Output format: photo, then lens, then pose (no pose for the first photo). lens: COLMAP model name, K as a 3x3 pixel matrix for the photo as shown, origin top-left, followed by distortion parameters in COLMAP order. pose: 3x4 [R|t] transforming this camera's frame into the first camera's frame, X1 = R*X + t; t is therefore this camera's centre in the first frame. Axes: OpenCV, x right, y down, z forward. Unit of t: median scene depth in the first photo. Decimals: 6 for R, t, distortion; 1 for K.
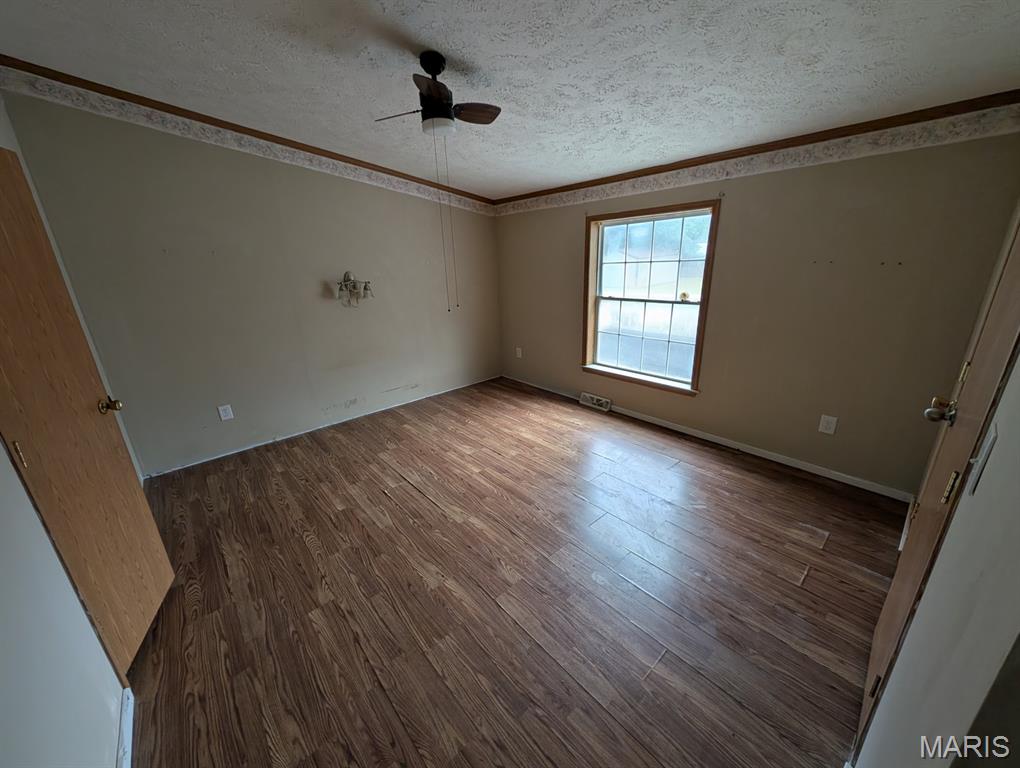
lens RADIAL K [[382.8, 0, 508.3], [0, 382.8, 382.3], [0, 0, 1]] dist [0.013102, -0.005625]
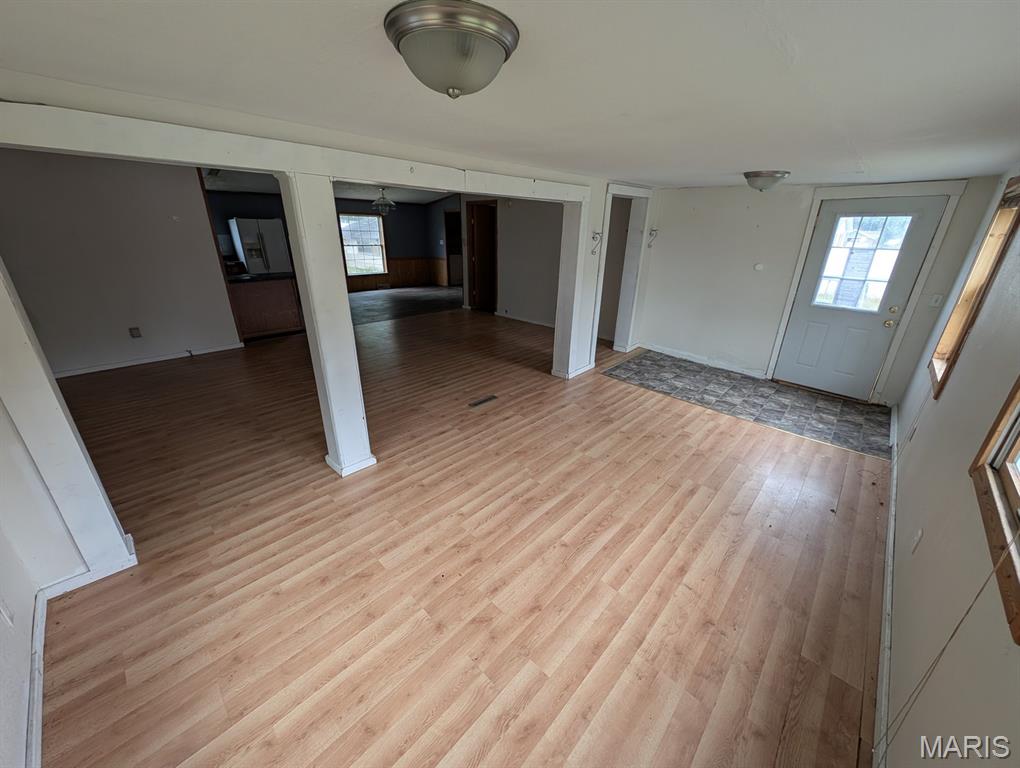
lens RADIAL K [[380.9, 0, 508.0], [0, 380.9, 382.4], [0, 0, 1]] dist [0.024659, -0.018407]
pose [[-0.087566, -0.341967, 0.935623, -2.970734], [0.288318, 0.890331, 0.352397, -0.001793], [-0.953522, 0.300615, 0.020632, 0.247647]]
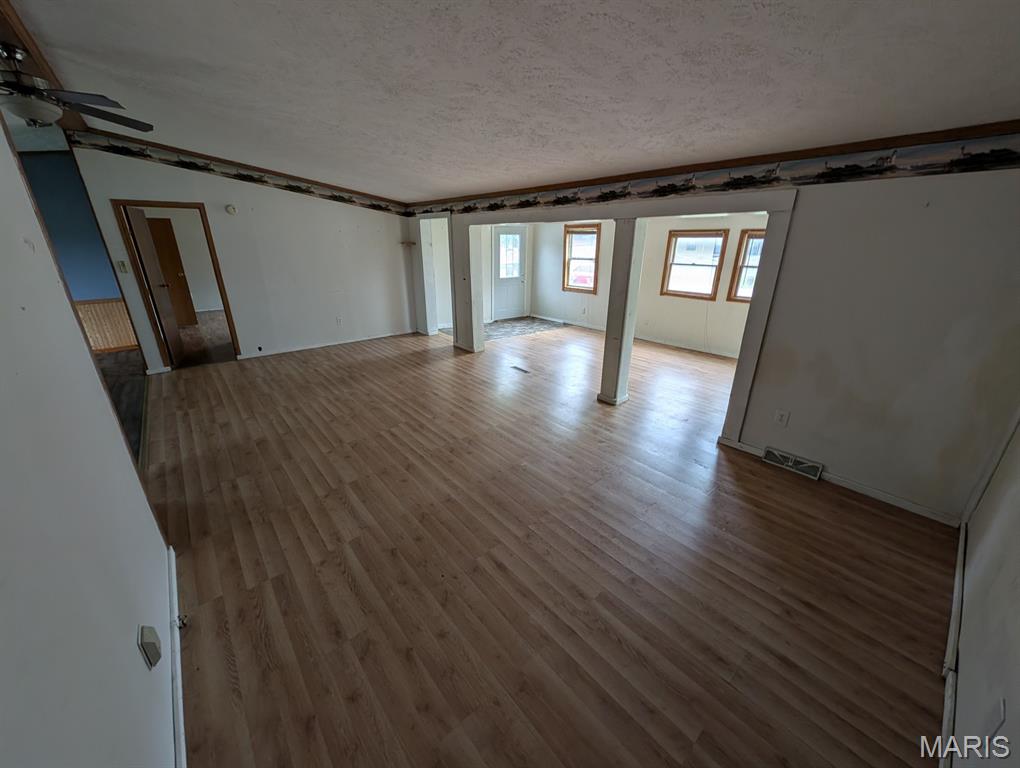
lens RADIAL K [[382.8, 0, 508.3], [0, 382.8, 382.3], [0, 0, 1]] dist [0.013102, -0.005625]
pose [[-0.999500, 0.022550, 0.022150, -1.883221], [0.031408, 0.787445, 0.615585, -0.503480], [-0.003560, 0.615973, -0.787759, 1.641727]]
